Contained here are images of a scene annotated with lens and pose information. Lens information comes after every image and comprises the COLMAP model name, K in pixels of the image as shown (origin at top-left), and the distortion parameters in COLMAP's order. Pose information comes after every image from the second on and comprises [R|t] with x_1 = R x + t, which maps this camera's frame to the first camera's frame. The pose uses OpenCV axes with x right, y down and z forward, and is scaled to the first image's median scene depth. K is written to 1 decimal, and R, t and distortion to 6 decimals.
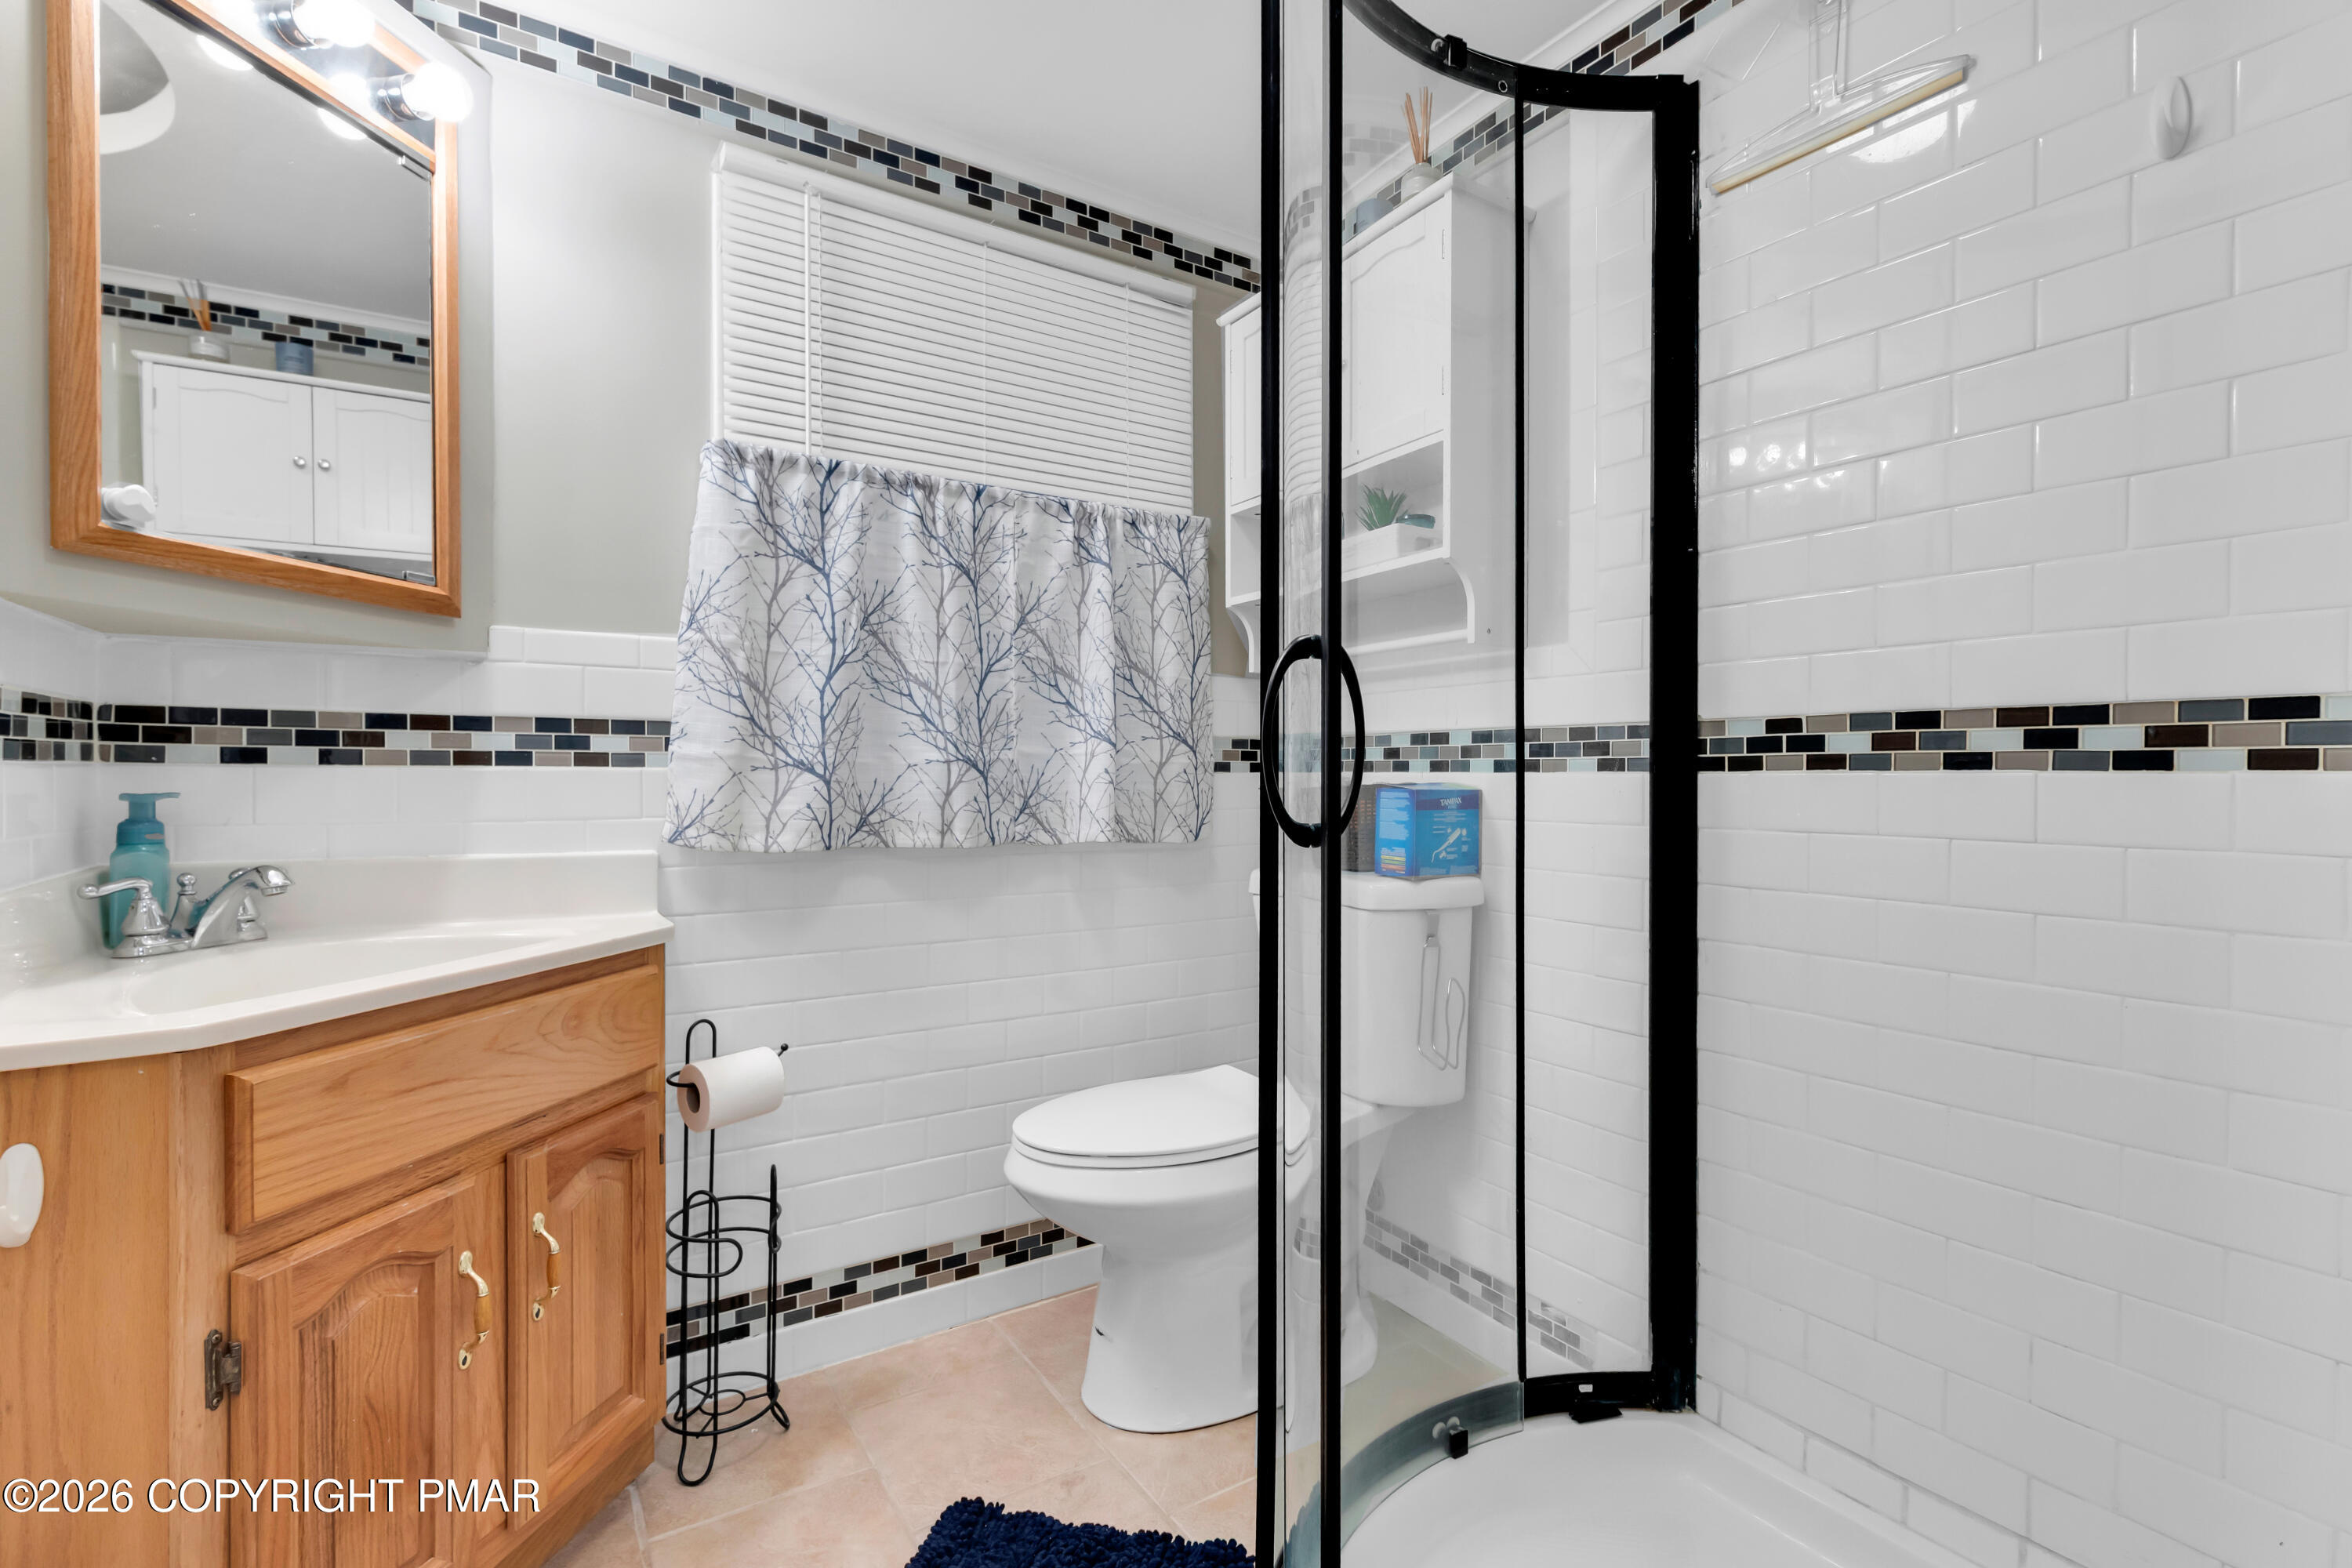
lens RADIAL K [[1016.1, 0, 1156.2], [0, 1016.1, 791.6], [0, 0, 1]] dist [-0.001082, -0.000369]
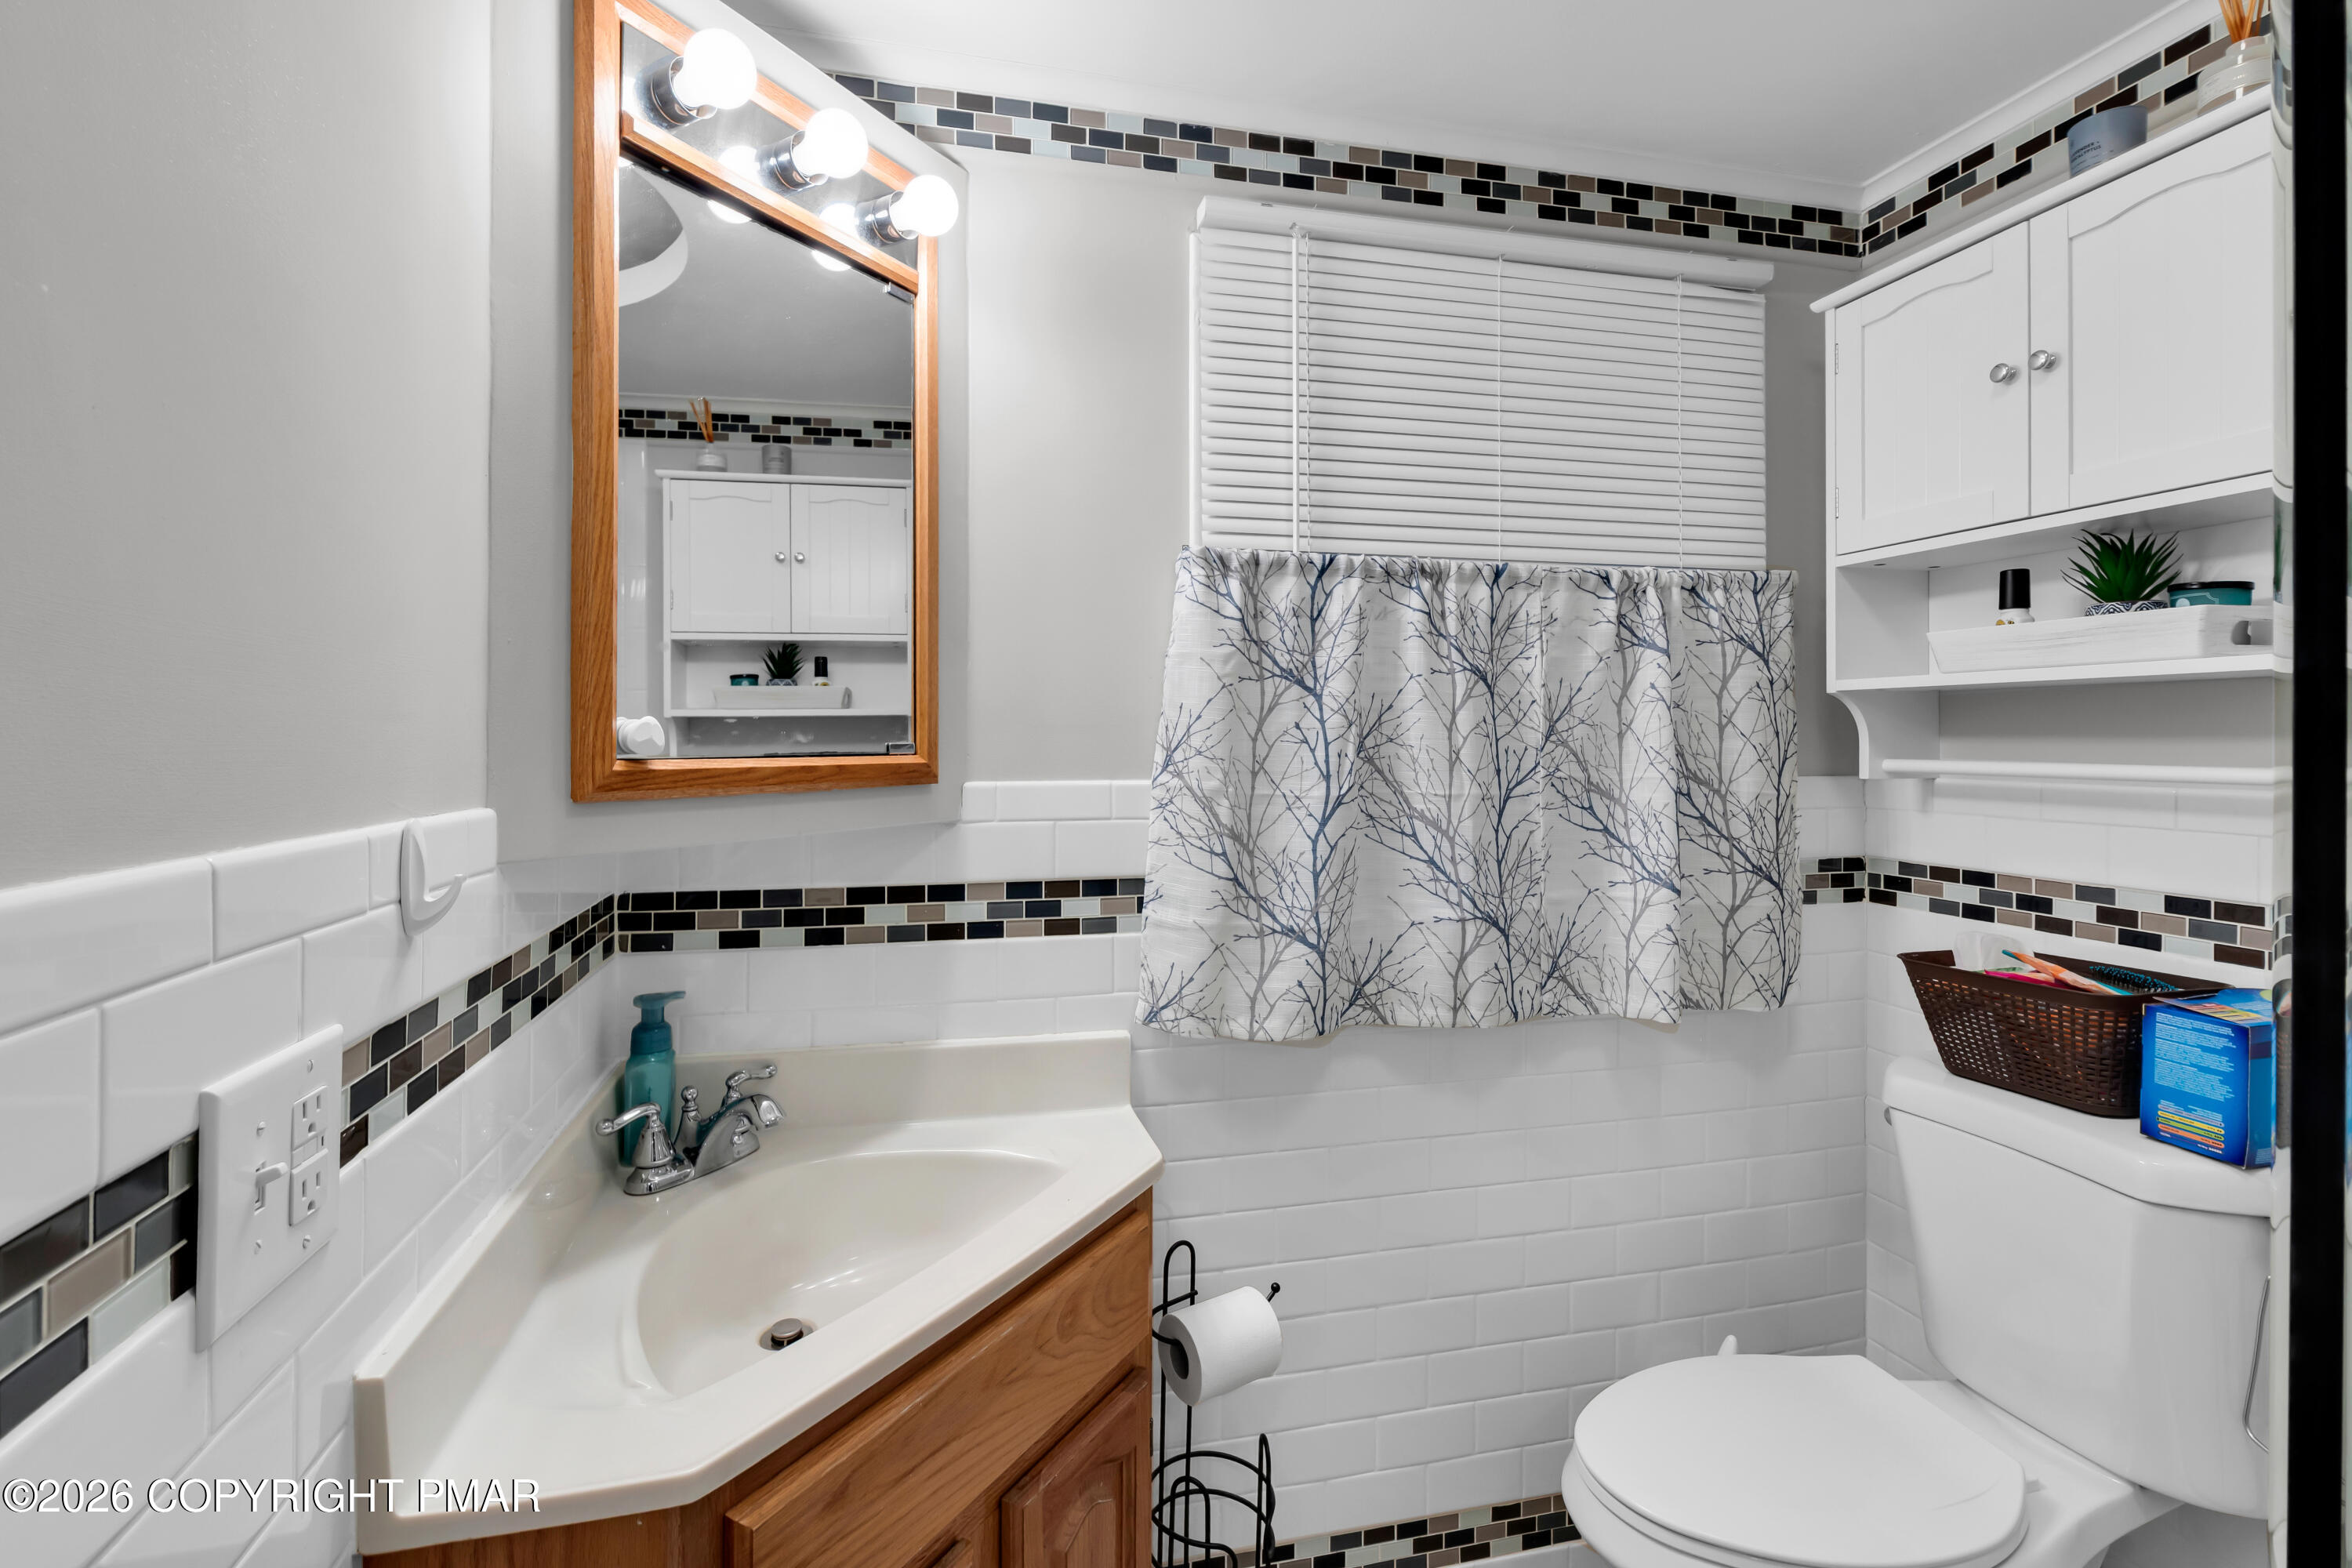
lens RADIAL K [[1070.1, 0, 1185.0], [0, 1070.1, 771.1], [0, 0, 1]] dist [-0.000142, -0.000973]
pose [[0.945560, -0.005350, -0.325403, -0.138641], [-0.000421, 0.999844, -0.017662, -0.130759], [0.325446, 0.016838, 0.945411, 0.145629]]
